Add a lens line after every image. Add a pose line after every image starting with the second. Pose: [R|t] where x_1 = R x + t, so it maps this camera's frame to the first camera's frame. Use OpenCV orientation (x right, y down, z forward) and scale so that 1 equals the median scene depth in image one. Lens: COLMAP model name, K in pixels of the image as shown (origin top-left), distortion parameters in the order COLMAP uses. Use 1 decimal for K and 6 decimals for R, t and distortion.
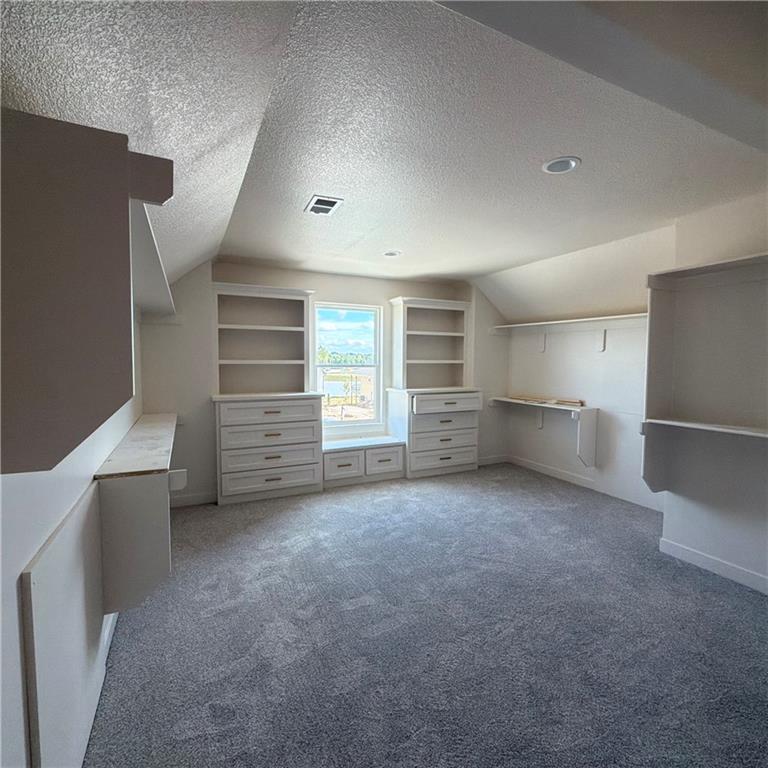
lens RADIAL K [[408.0, 0, 382.0], [0, 408.0, 384.7], [0, 0, 1]] dist [0.000945, -0.000183]
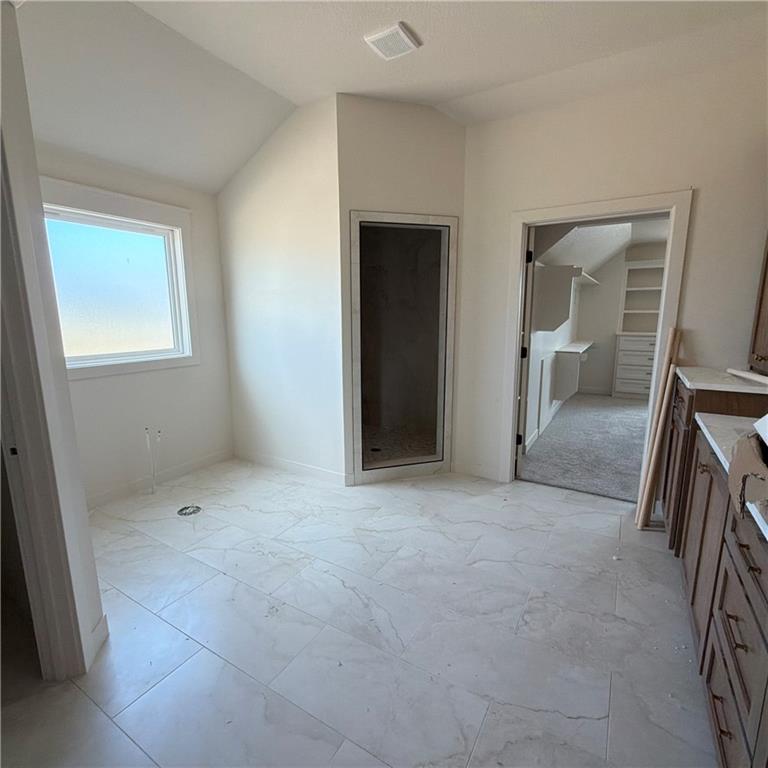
lens RADIAL K [[408.0, 0, 382.0], [0, 408.0, 384.7], [0, 0, 1]] dist [0.000945, -0.000183]
pose [[0.547840, 0.142381, -0.824378, 0.456232], [-0.042868, 0.988894, 0.142307, 0.041980], [0.835484, -0.042622, 0.547859, -0.712127]]
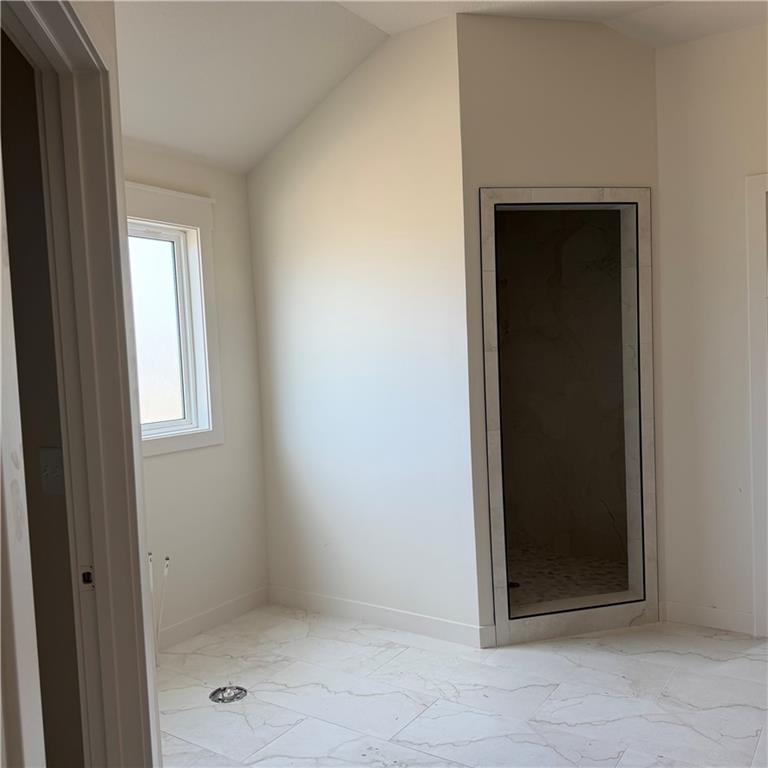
lens RADIAL K [[713.5, 0, 386.7], [0, 713.5, 391.1], [0, 0, 1]] dist [0.109809, -0.191564]
pose [[0.504944, 0.020924, -0.862899, 0.430285], [-0.006102, 0.999768, 0.020673, 0.049722], [0.863131, -0.005173, 0.504954, -0.823515]]
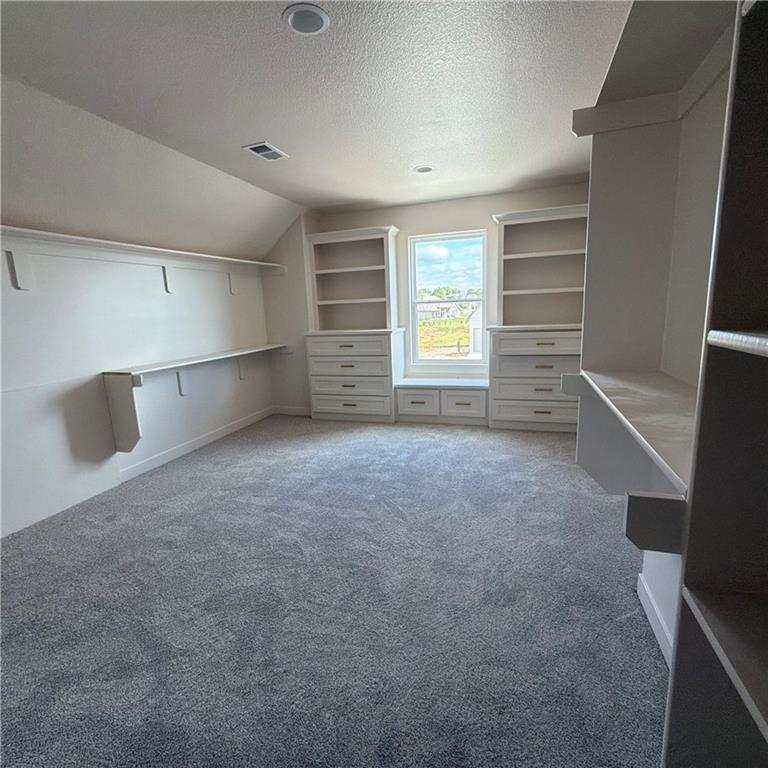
lens RADIAL K [[408.0, 0, 382.0], [0, 408.0, 384.7], [0, 0, 1]] dist [0.000945, -0.000183]
pose [[0.717638, 0.095725, -0.689806, 0.586642], [0.002388, 0.990164, 0.139890, 0.015157], [0.696412, -0.102037, 0.710351, 0.254292]]
